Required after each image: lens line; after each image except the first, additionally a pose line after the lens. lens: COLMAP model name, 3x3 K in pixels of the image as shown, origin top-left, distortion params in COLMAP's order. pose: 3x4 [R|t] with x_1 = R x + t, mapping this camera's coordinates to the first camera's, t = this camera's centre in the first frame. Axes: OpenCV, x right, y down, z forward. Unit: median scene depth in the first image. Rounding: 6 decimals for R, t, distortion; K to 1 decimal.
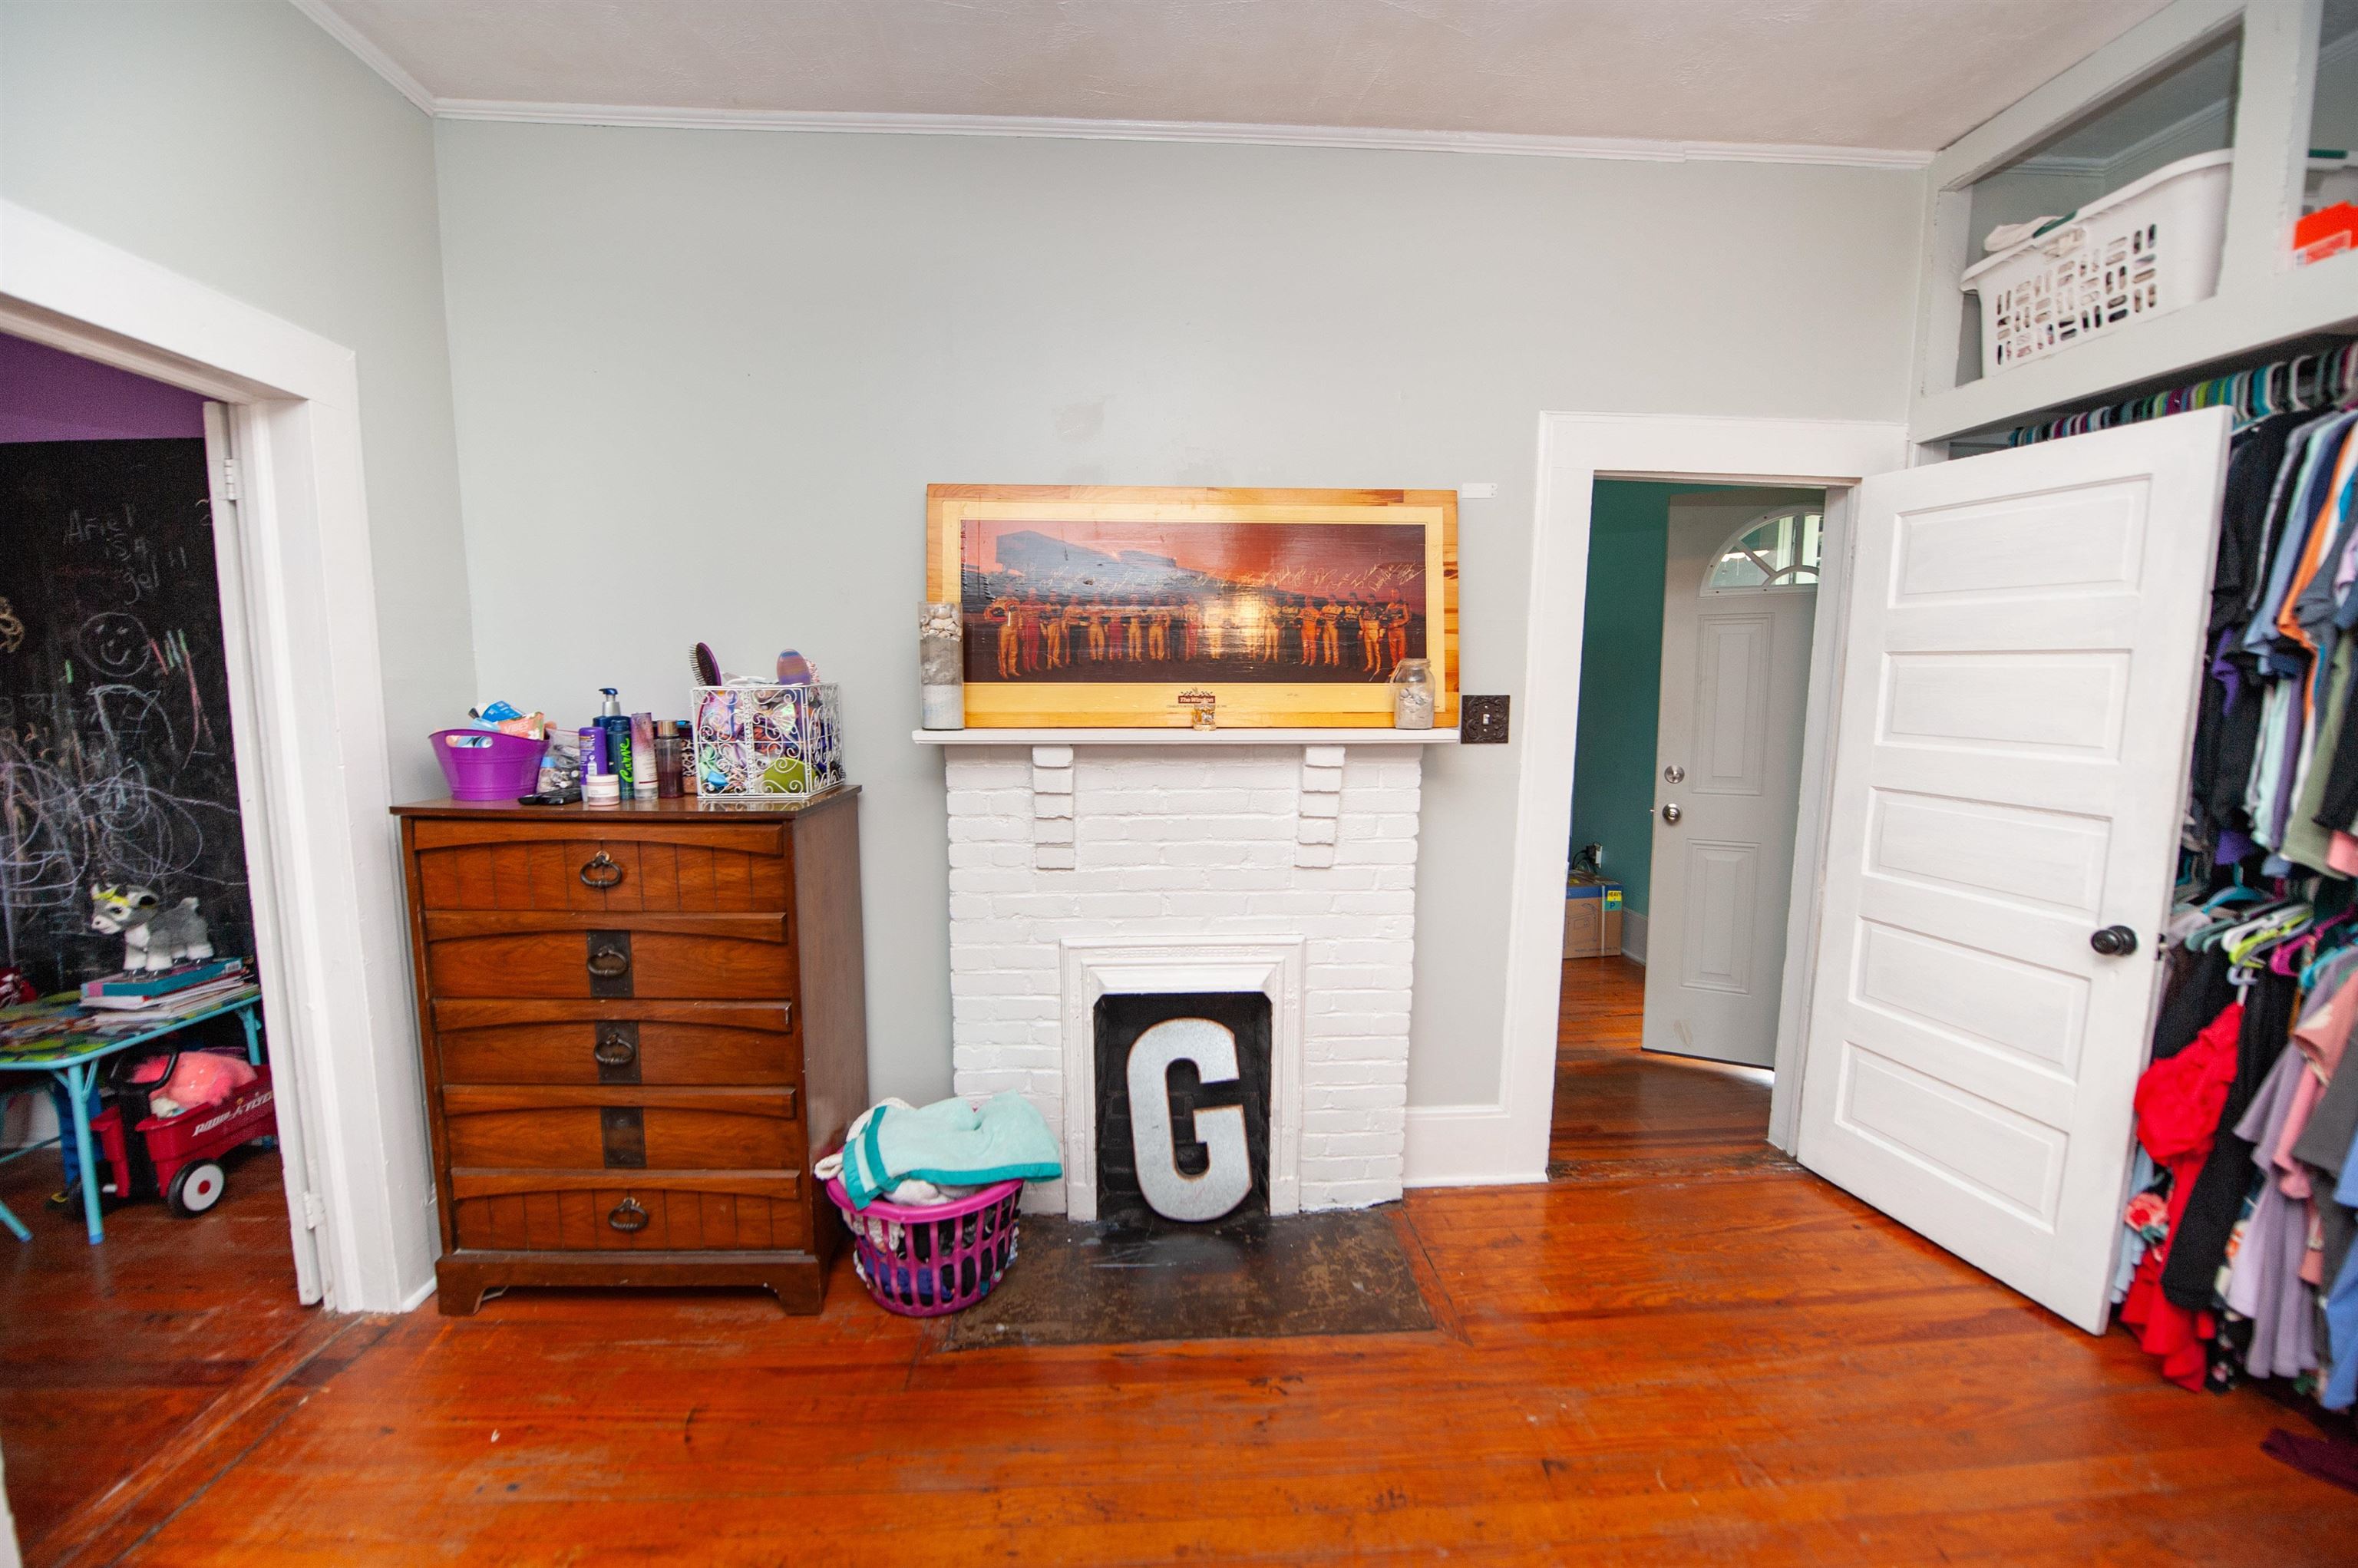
lens RADIAL K [[947.1, 0, 1175.7], [0, 947.1, 781.8], [0, 0, 1]] dist [-0.021046, -0.001508]
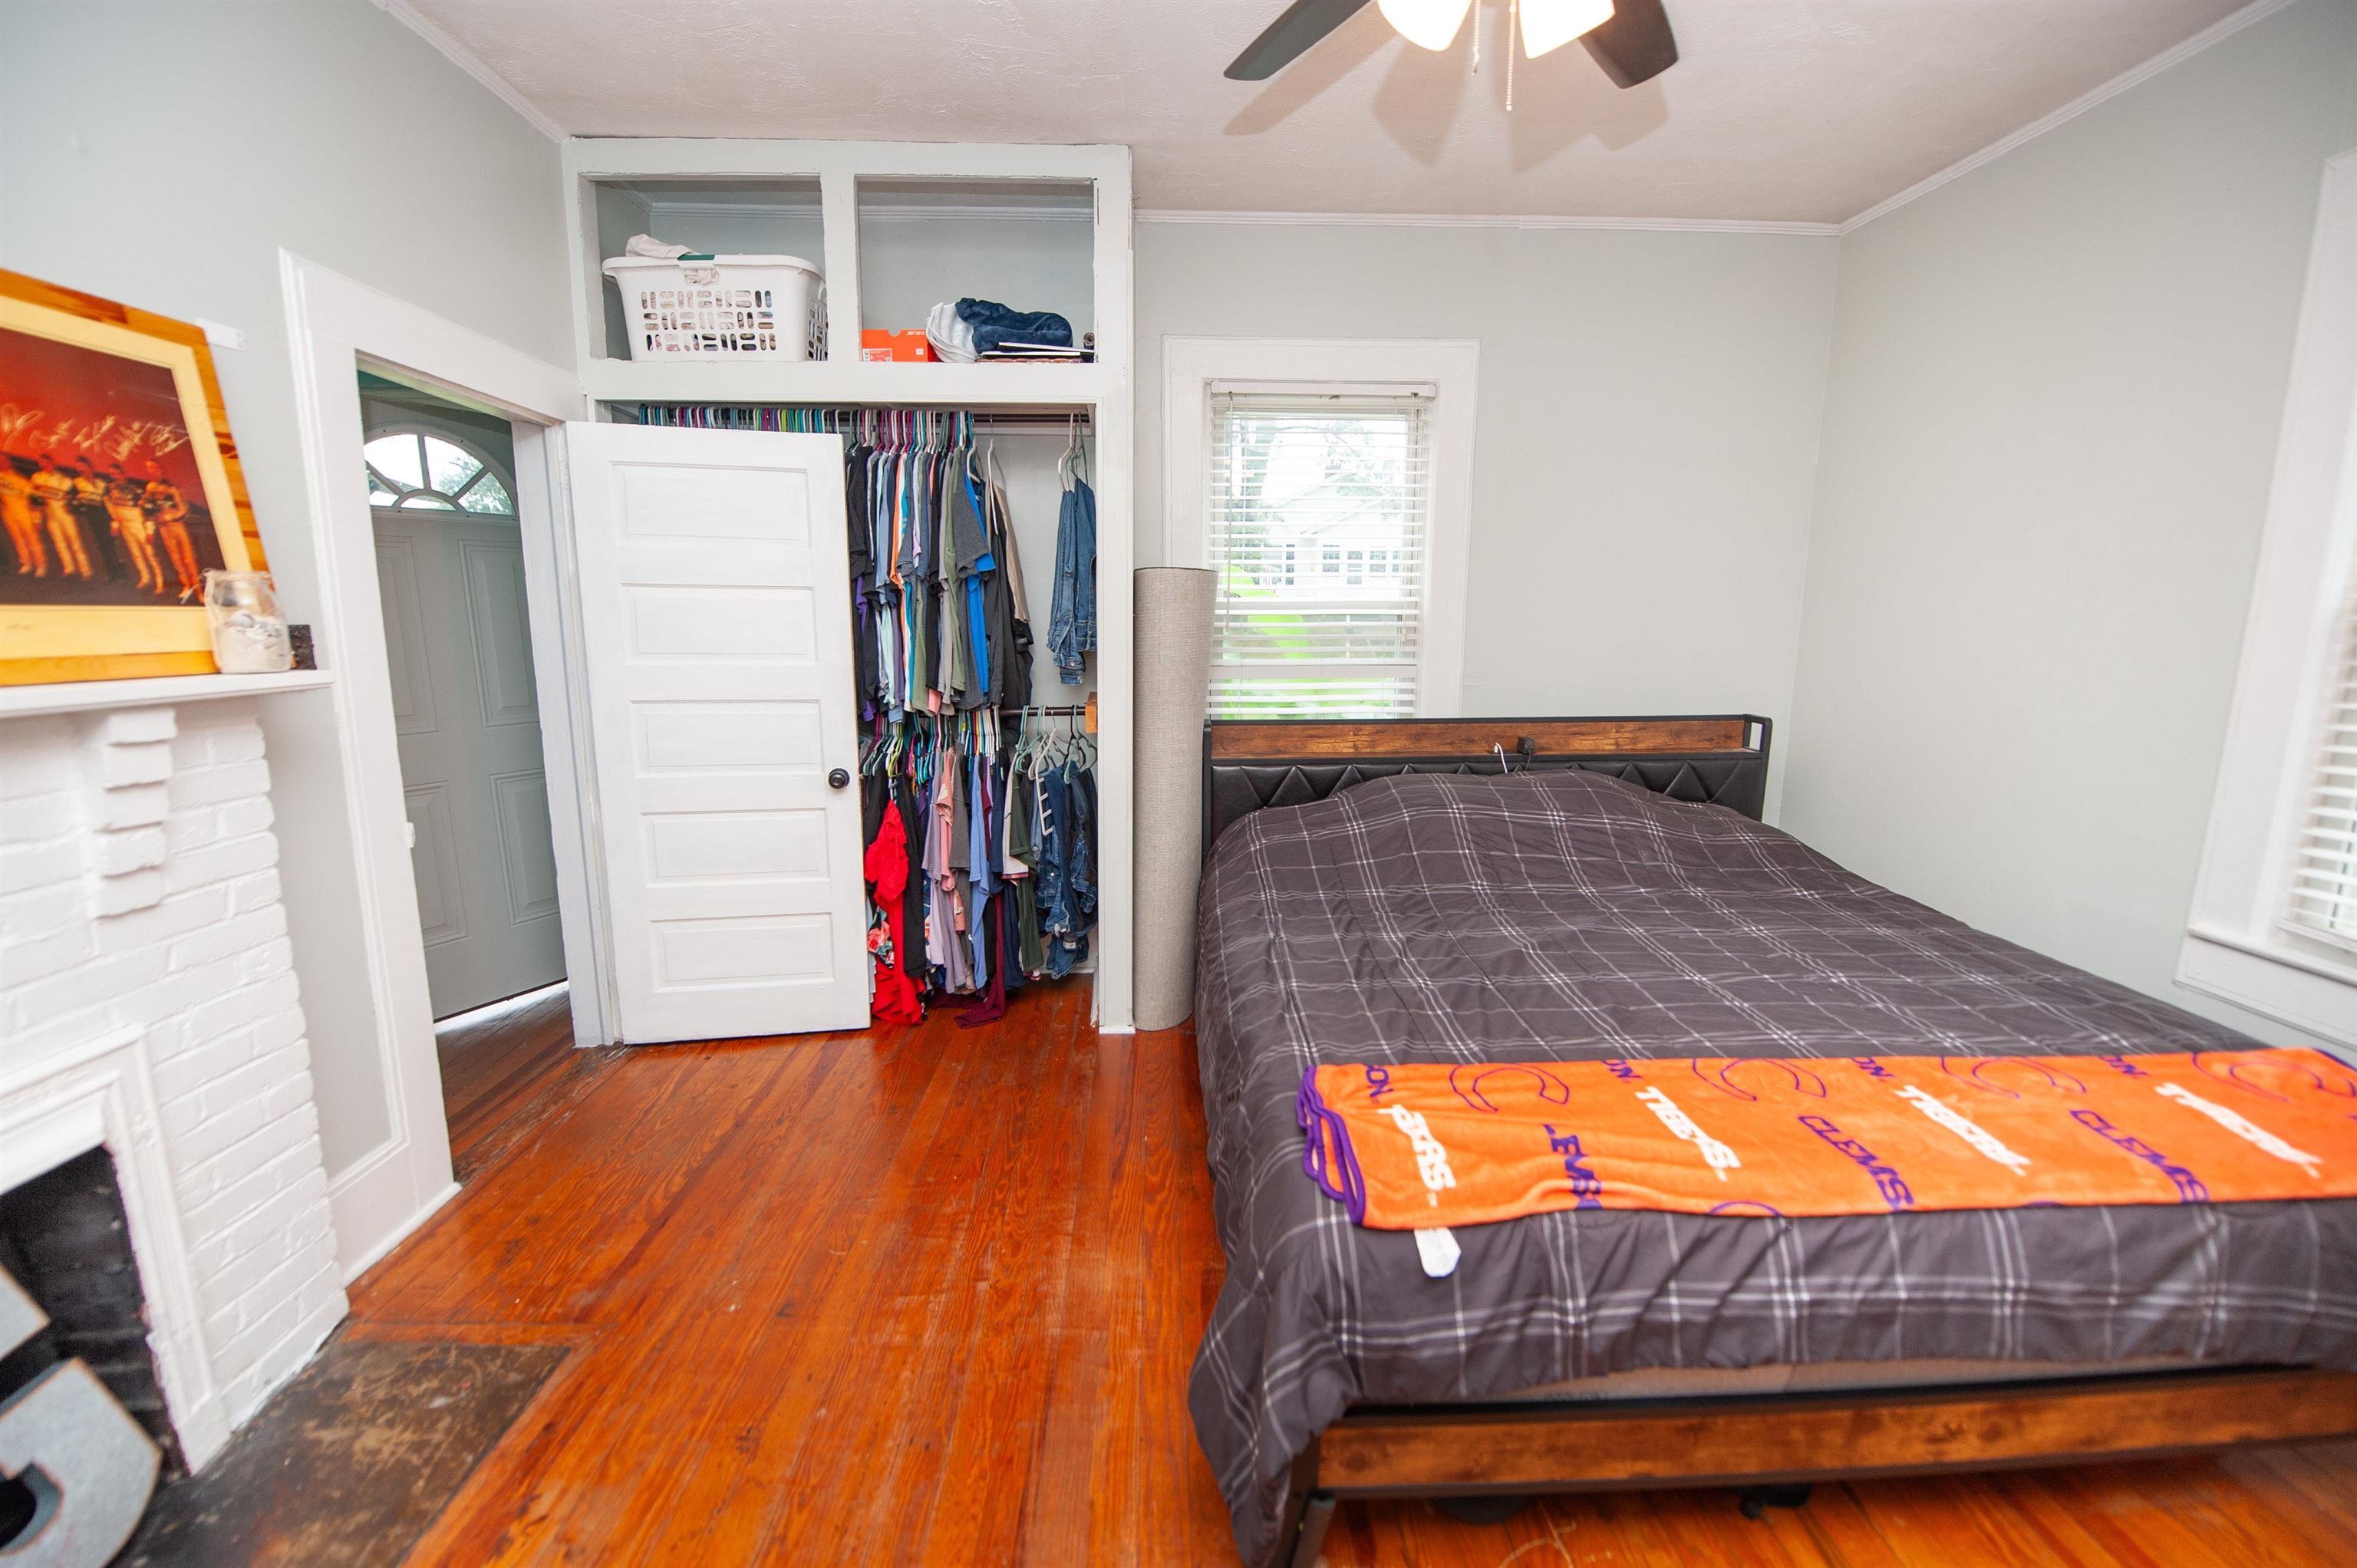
lens RADIAL K [[946.6, 0, 1182.2], [0, 946.6, 786.3], [0, 0, 1]] dist [-0.021046, -0.001508]
pose [[0.014227, -0.172979, 0.984823, -0.435597], [0.103226, 0.979914, 0.170626, -0.020809], [-0.994556, 0.099232, 0.031797, 0.313851]]
